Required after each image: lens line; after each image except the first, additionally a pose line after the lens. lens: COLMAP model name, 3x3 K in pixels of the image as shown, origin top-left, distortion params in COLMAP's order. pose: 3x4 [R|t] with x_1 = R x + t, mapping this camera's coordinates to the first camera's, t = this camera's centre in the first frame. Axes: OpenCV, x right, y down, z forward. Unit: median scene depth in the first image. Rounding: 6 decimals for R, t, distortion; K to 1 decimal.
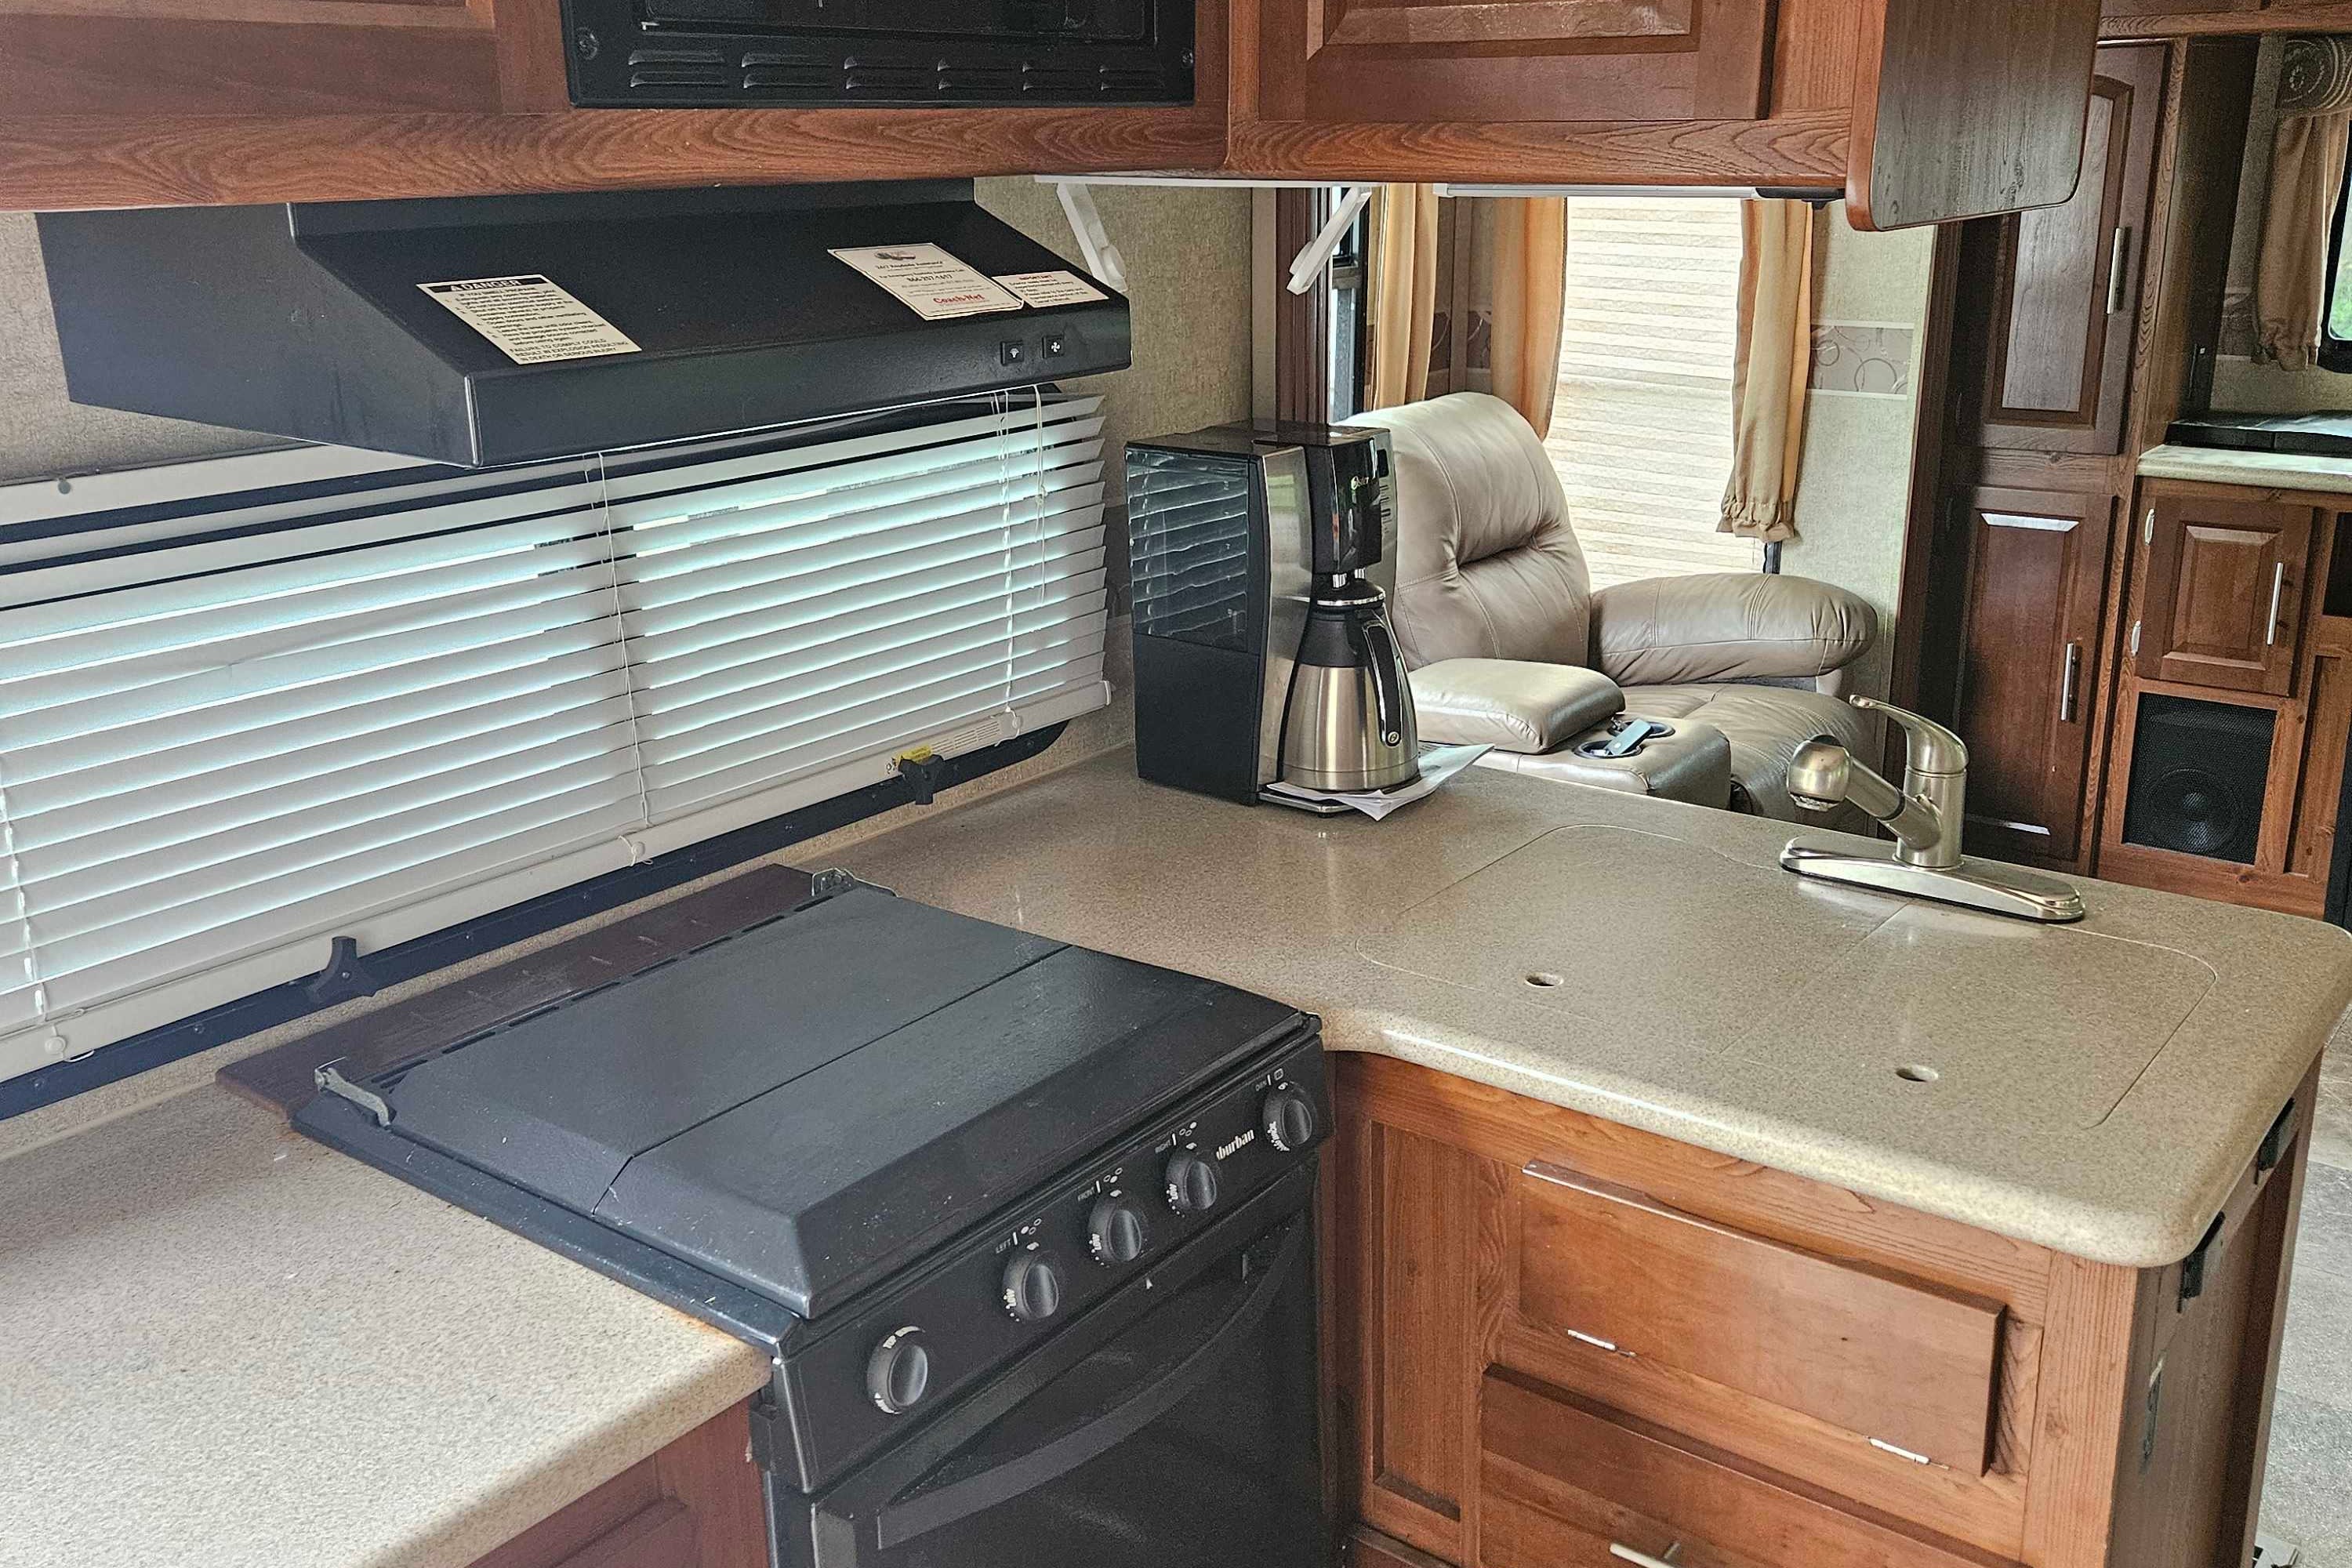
lens RADIAL K [[2170.7, 0, 1176.0], [0, 2170.7, 784.0], [0, 0, 1]] dist [0.112571, -0.080436]
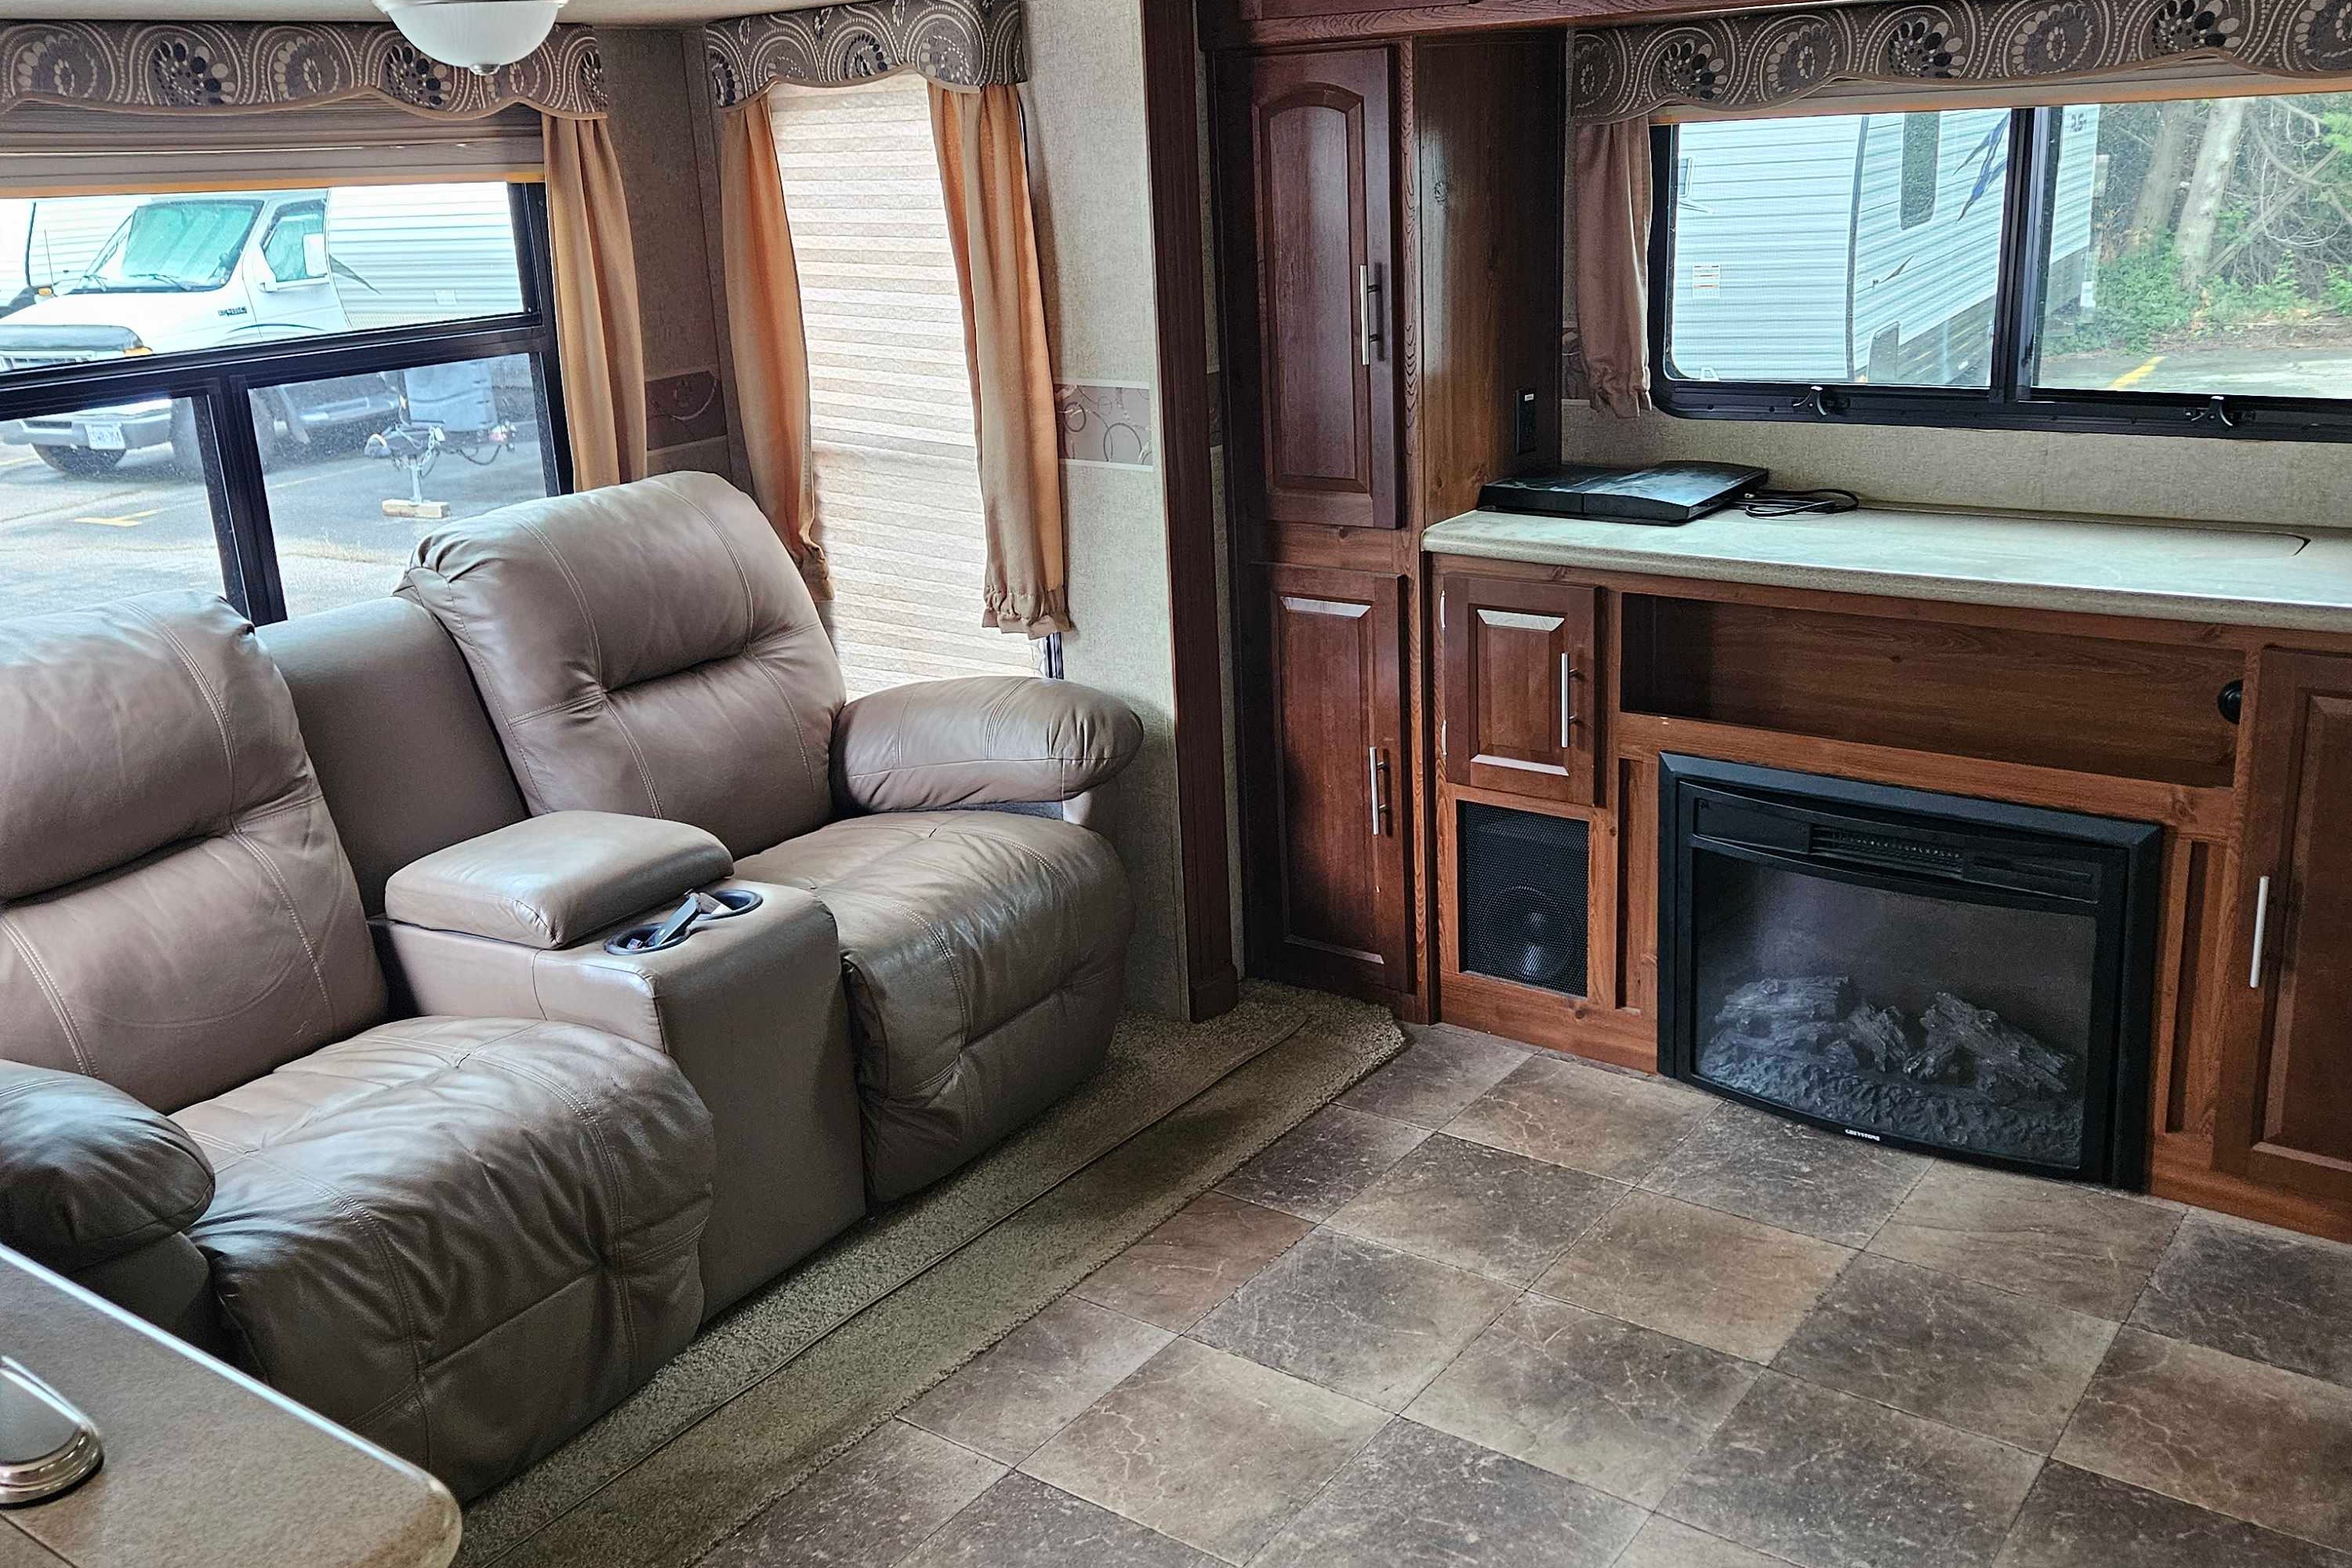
lens RADIAL K [[2170.7, 0, 1176.0], [0, 2170.7, 784.0], [0, 0, 1]] dist [0.112571, -0.080436]
pose [[0.999158, -0.041033, 0.000571, 0.329903], [0.041029, 0.999139, 0.006181, -0.057962], [-0.000824, -0.006152, 0.999981, 0.156901]]
